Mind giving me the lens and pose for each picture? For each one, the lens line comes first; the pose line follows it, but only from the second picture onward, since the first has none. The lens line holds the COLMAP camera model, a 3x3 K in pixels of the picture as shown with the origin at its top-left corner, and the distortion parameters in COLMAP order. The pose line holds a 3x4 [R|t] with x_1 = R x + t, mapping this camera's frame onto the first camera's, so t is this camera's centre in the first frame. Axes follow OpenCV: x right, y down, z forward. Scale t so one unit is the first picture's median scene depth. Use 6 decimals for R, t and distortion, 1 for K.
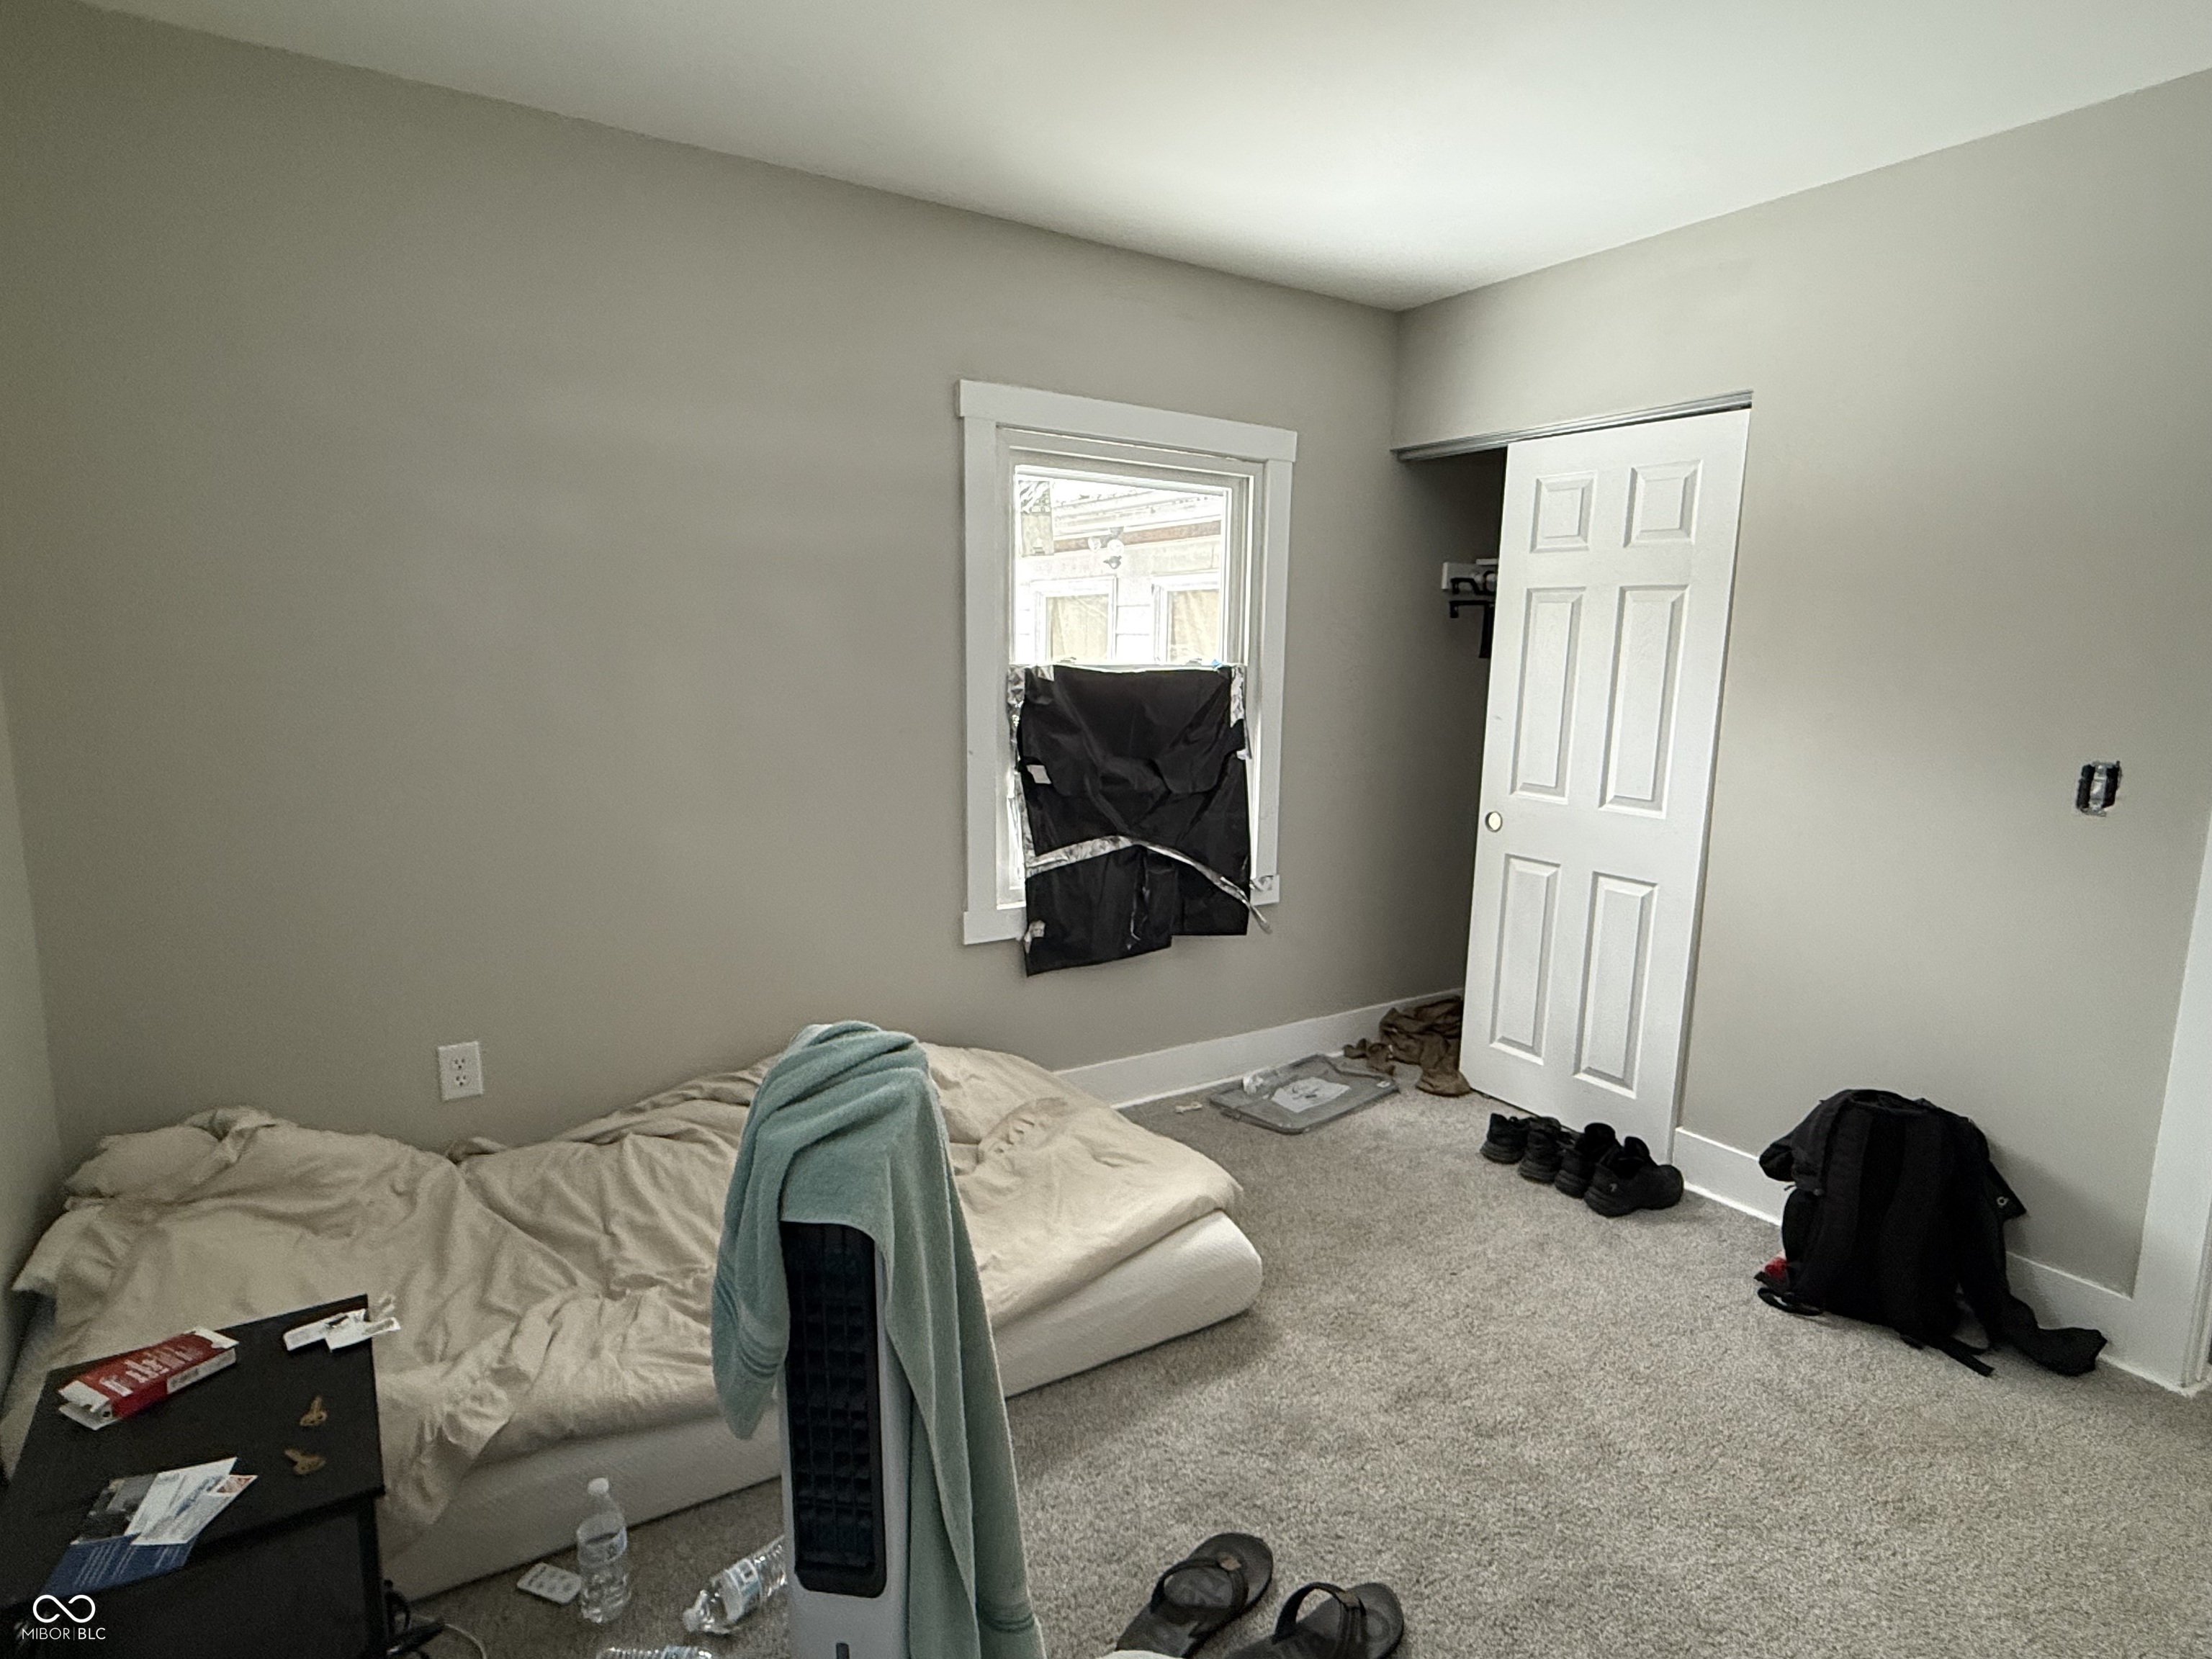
lens RADIAL K [[1187.1, 0, 1113.9], [0, 1187.1, 838.7], [0, 0, 1]] dist [0.002178, -0.002098]
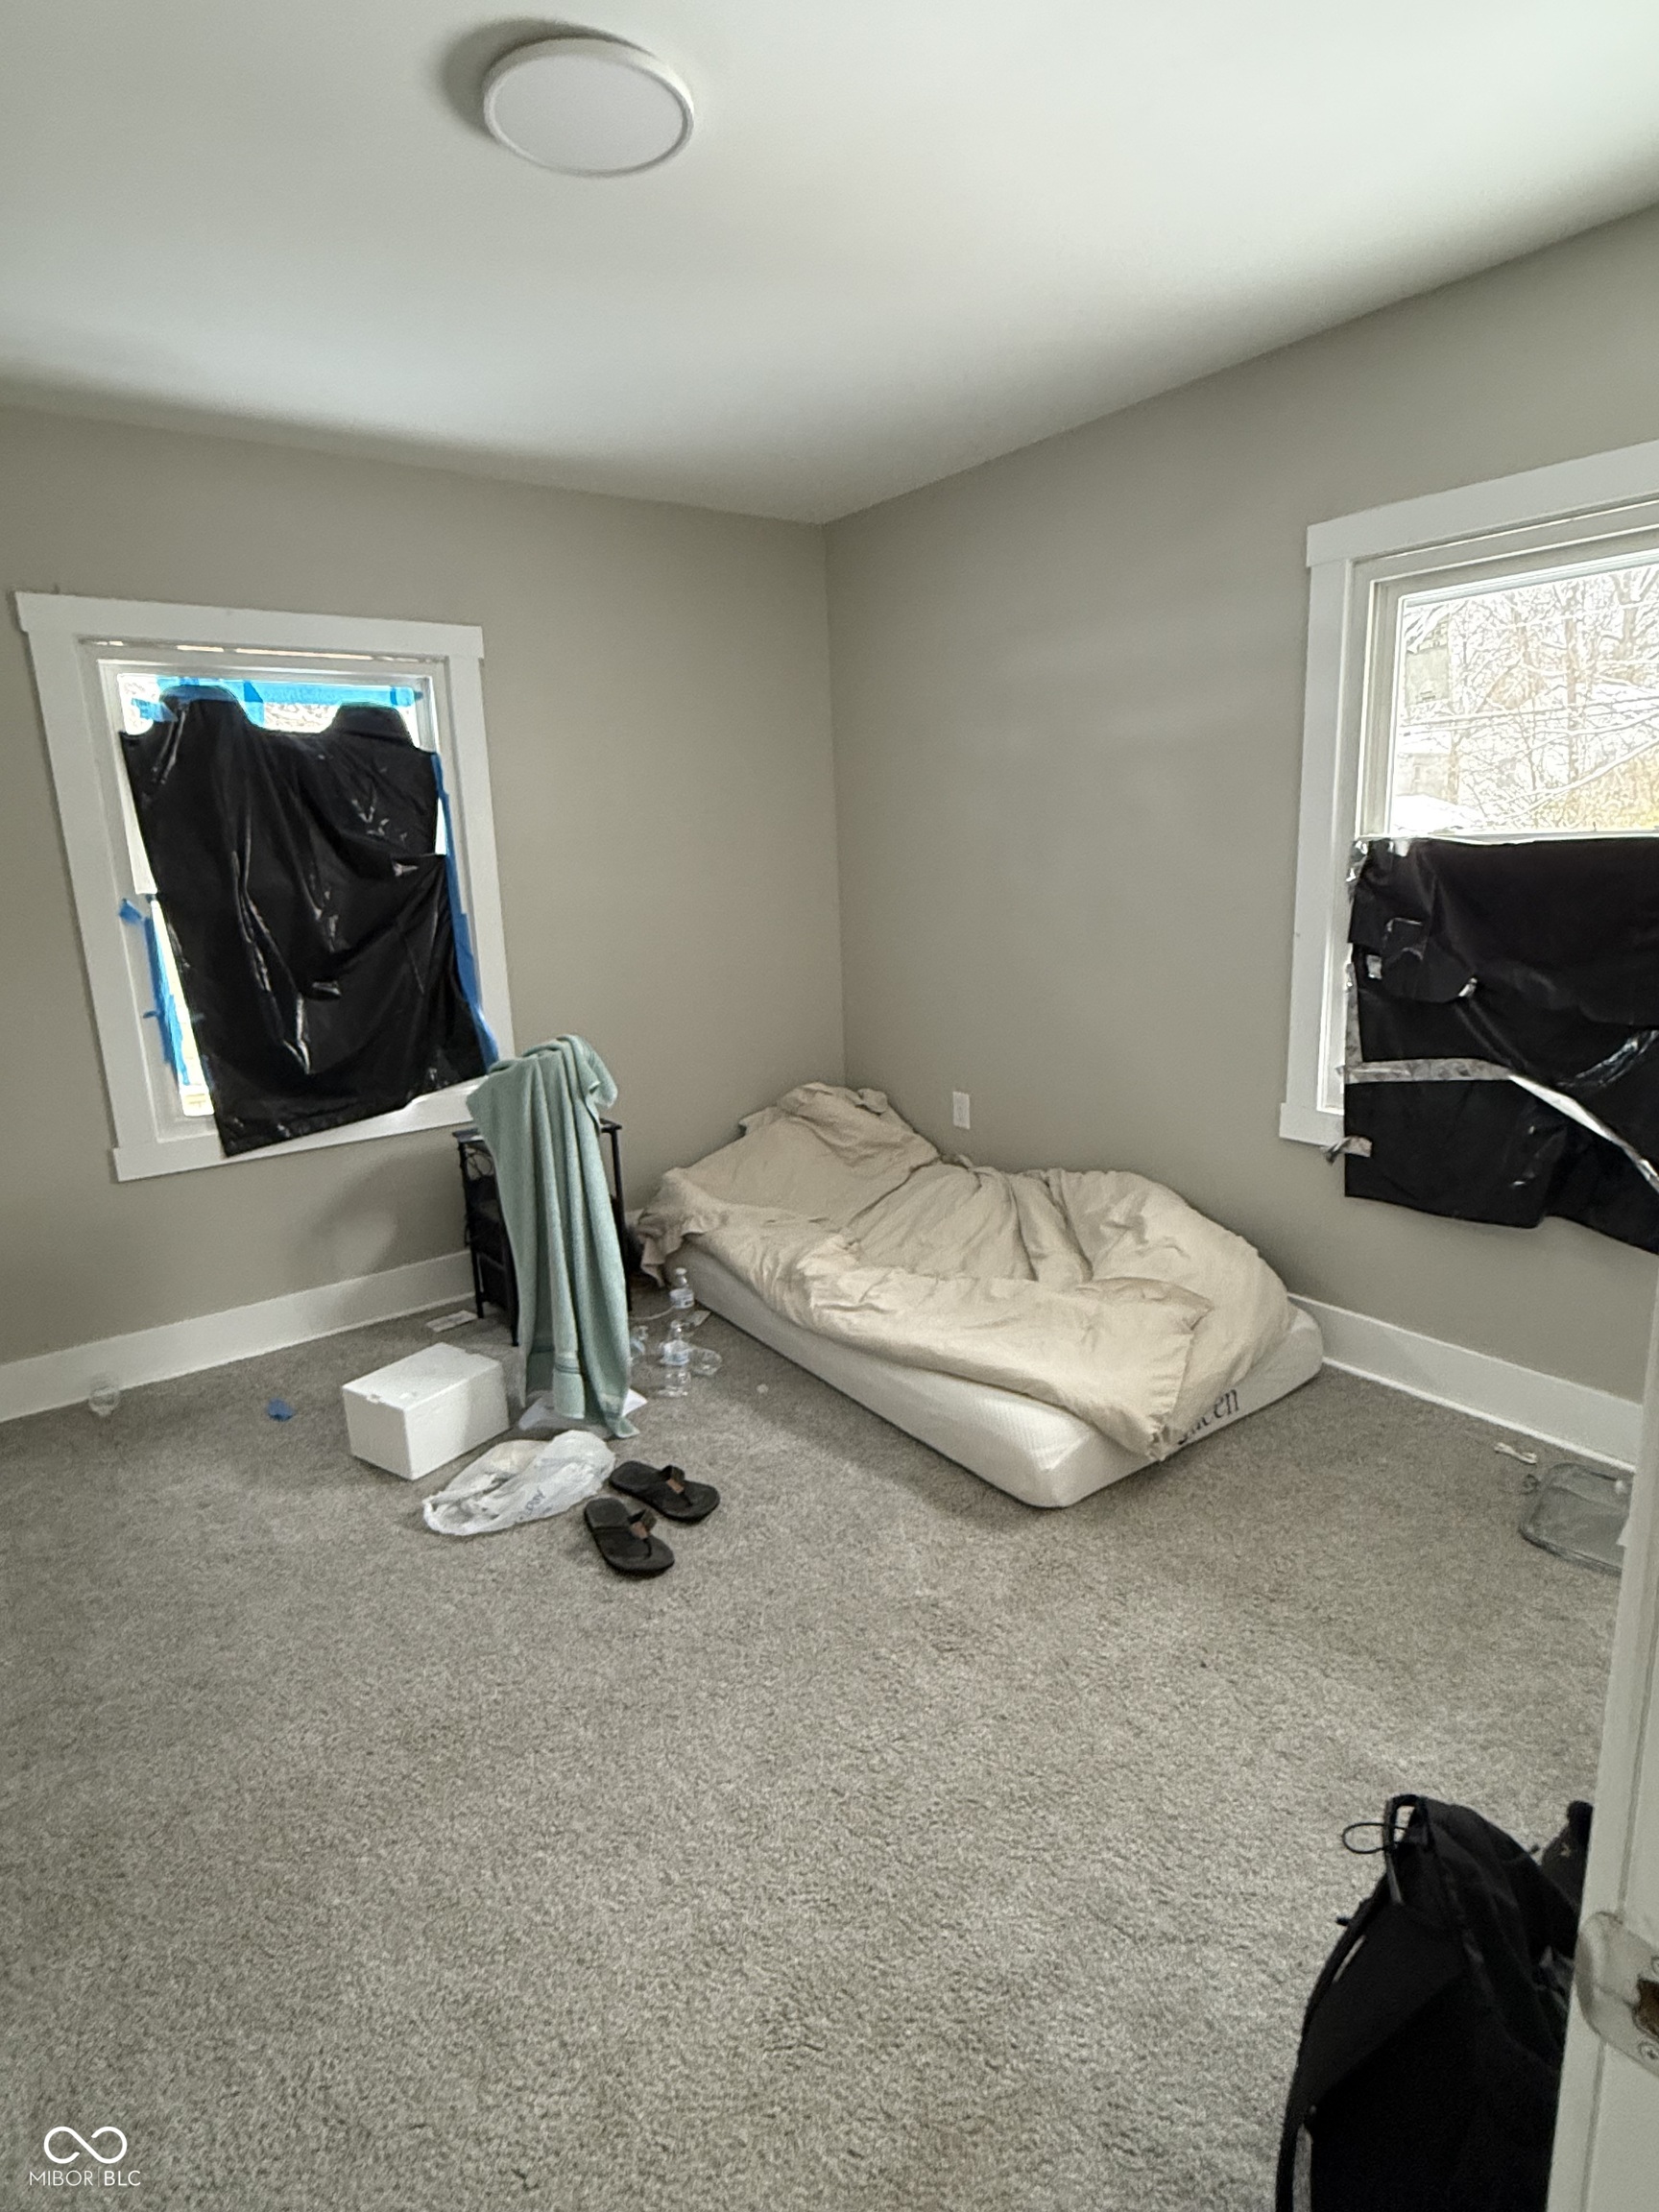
lens RADIAL K [[1187.1, 0, 837.7], [0, 1187.1, 1100.6], [0, 0, 1]] dist [0.002178, -0.002098]
pose [[0.056514, 0.197238, -0.978725, 0.774796], [-0.121725, 0.974340, 0.189326, -0.075841], [0.990954, 0.108436, 0.079073, 0.562673]]
